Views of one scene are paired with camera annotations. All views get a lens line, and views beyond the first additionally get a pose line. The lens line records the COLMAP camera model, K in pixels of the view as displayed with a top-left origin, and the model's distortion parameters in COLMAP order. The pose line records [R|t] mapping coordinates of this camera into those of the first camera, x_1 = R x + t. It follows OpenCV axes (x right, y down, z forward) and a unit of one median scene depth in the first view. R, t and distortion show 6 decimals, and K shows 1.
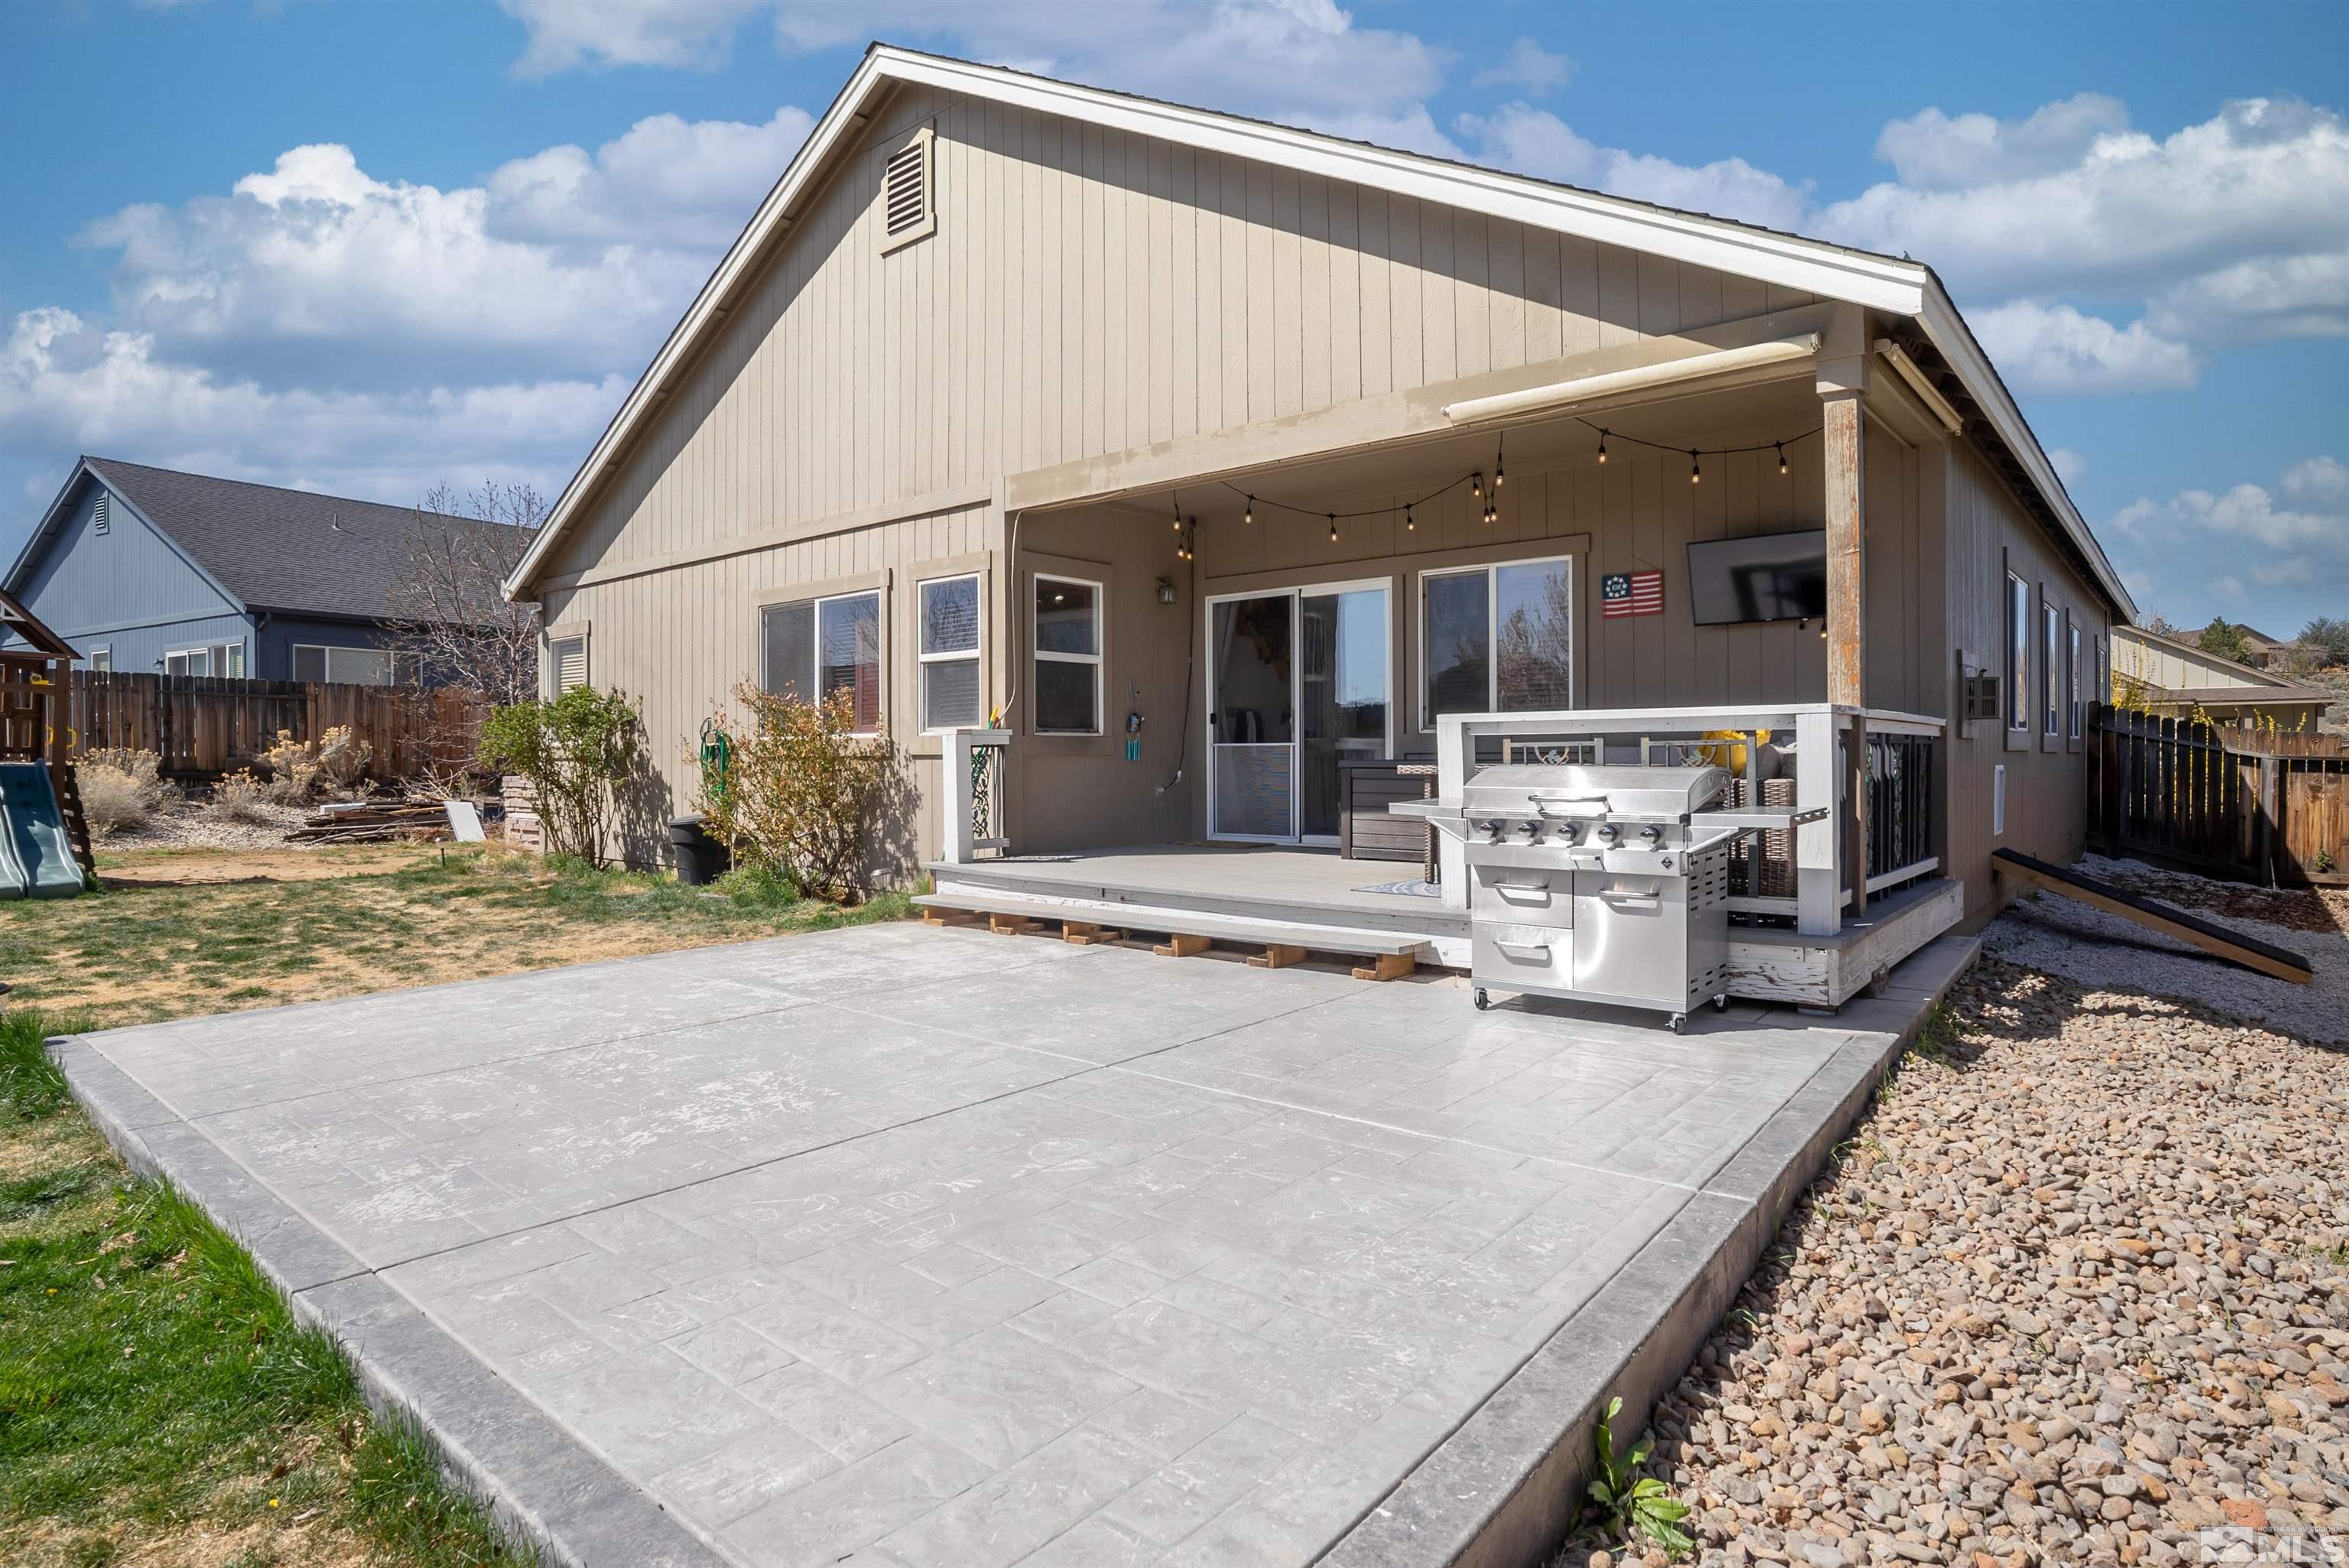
lens RADIAL K [[1244.9, 0, 1169.9], [0, 1244.9, 782.1], [0, 0, 1]] dist [-0.071579, 0.042681]
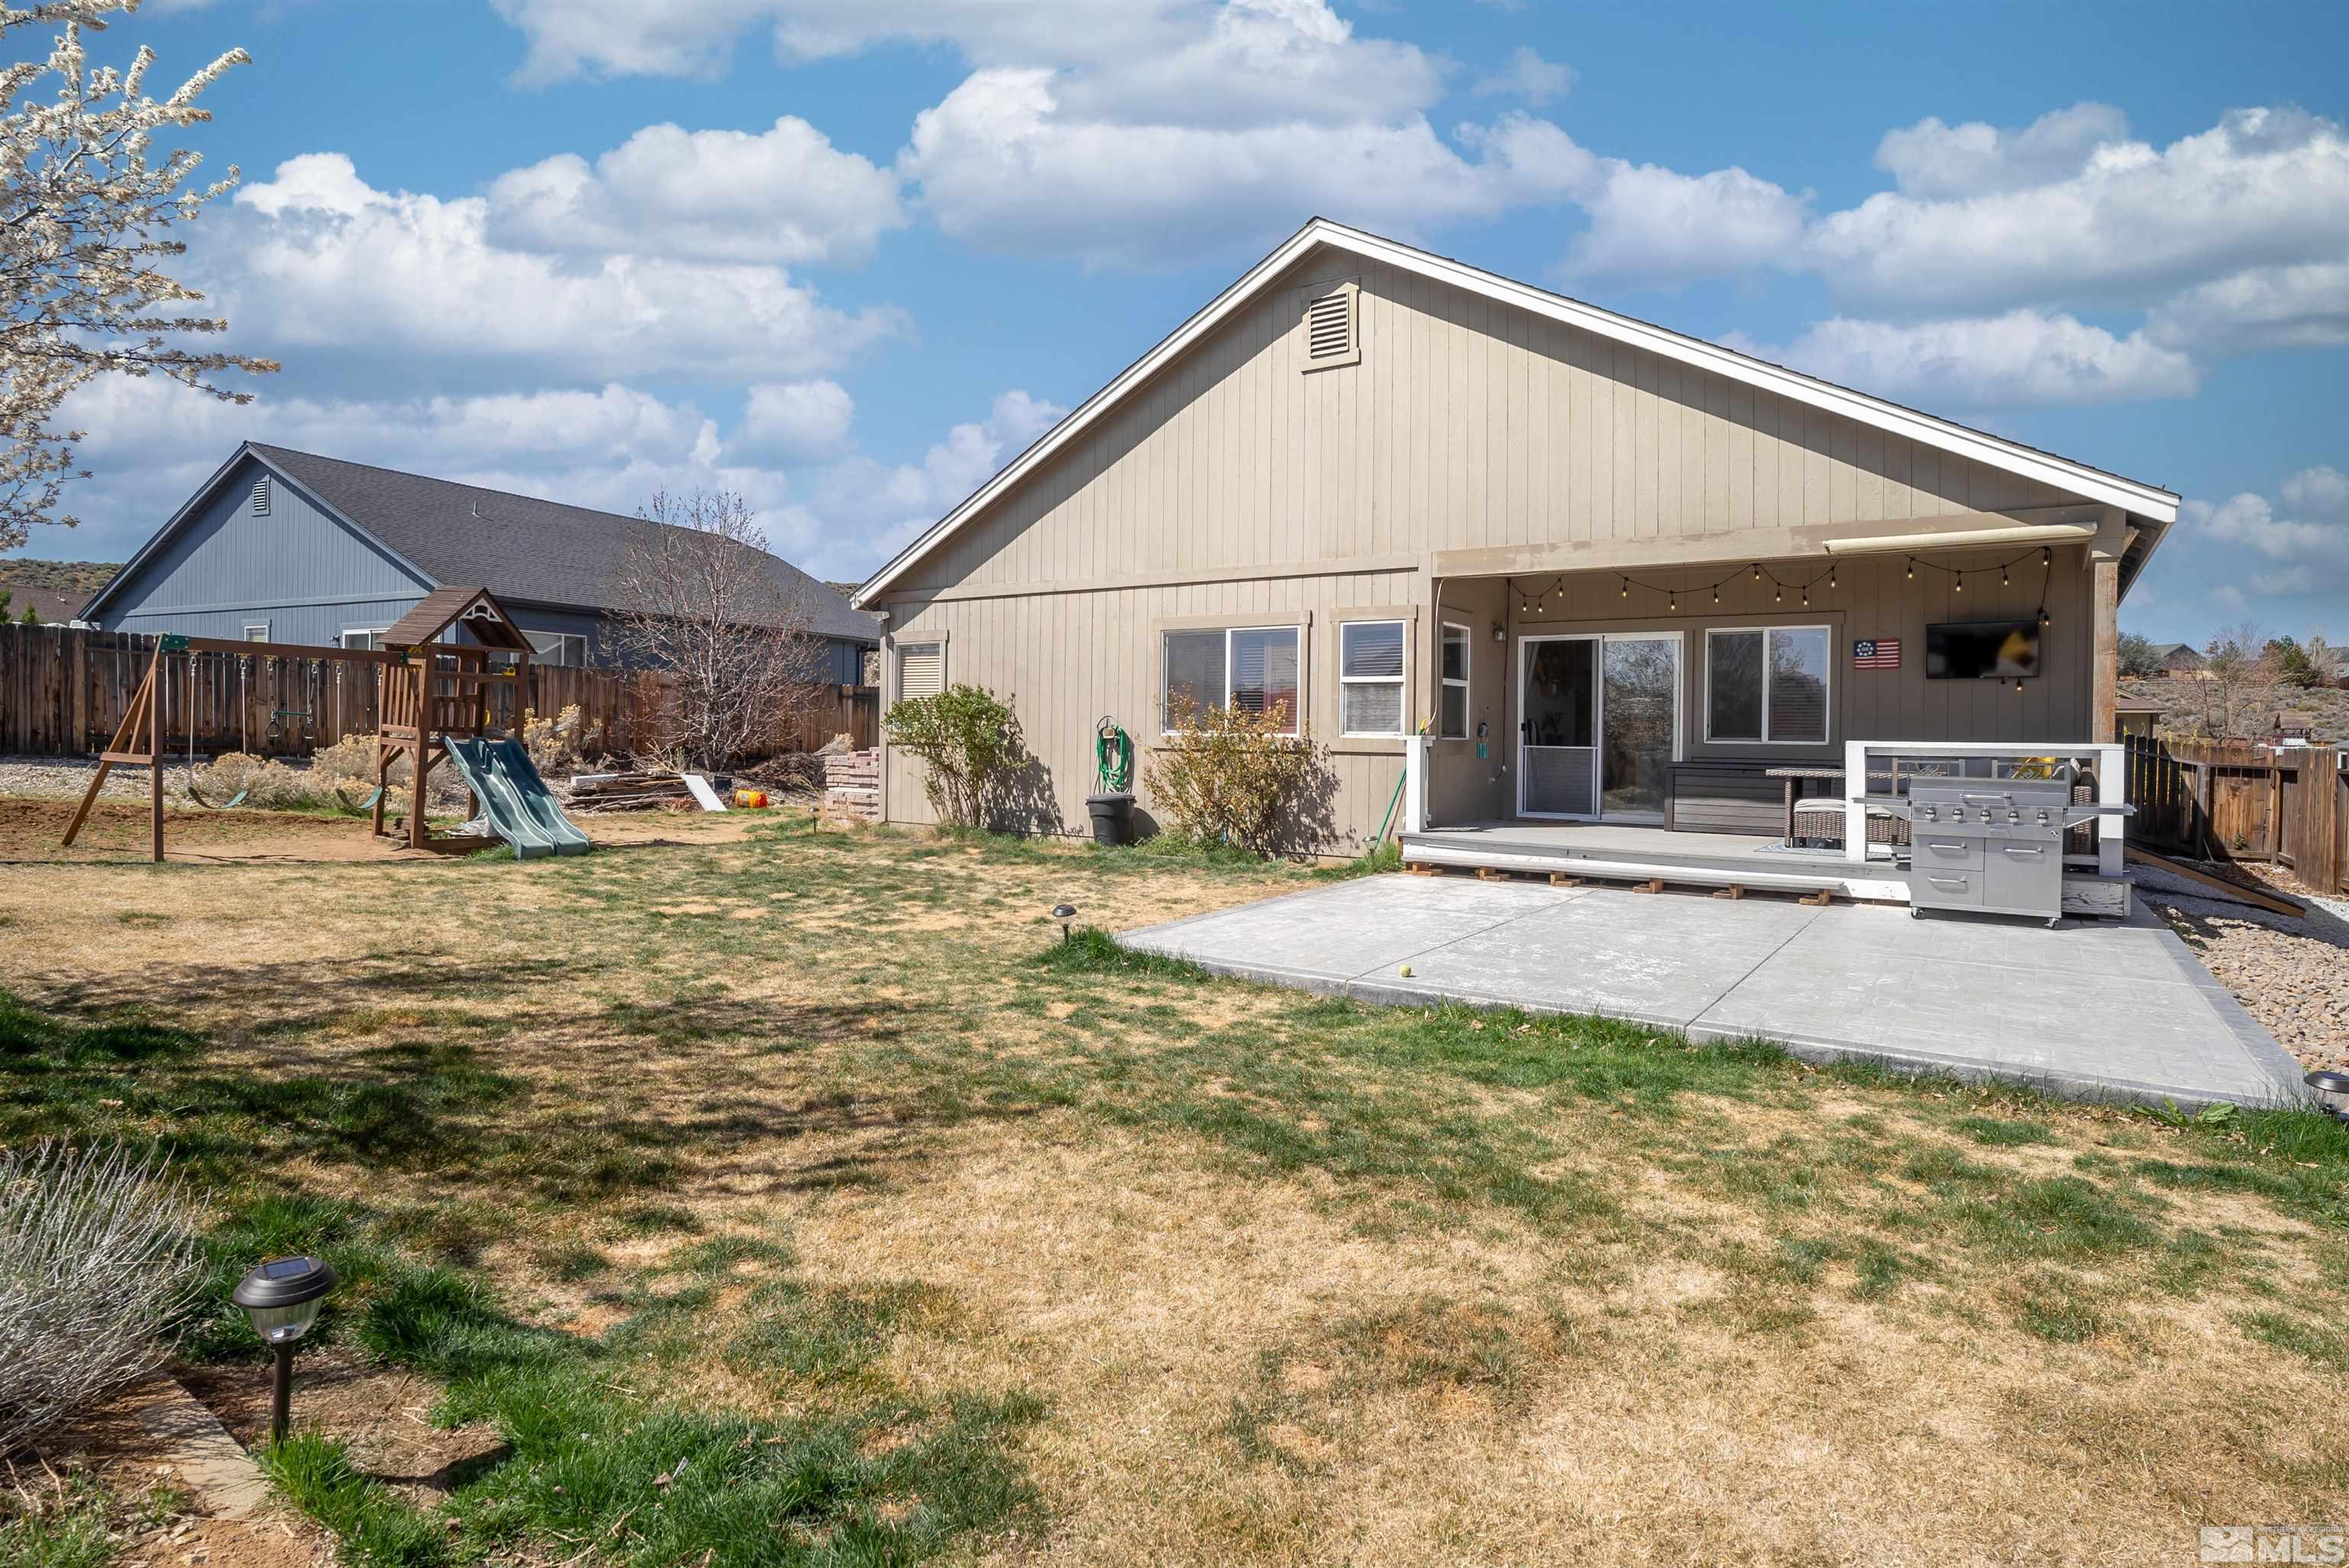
lens RADIAL K [[1208.5, 0, 1175.4], [0, 1208.5, 765.4], [0, 0, 1]] dist [-0.070566, 0.039979]
pose [[0.995594, 0.015978, 0.092401, -0.480632], [-0.016498, 0.999852, 0.004864, -0.009972], [-0.092309, -0.006367, 0.995710, -0.274967]]
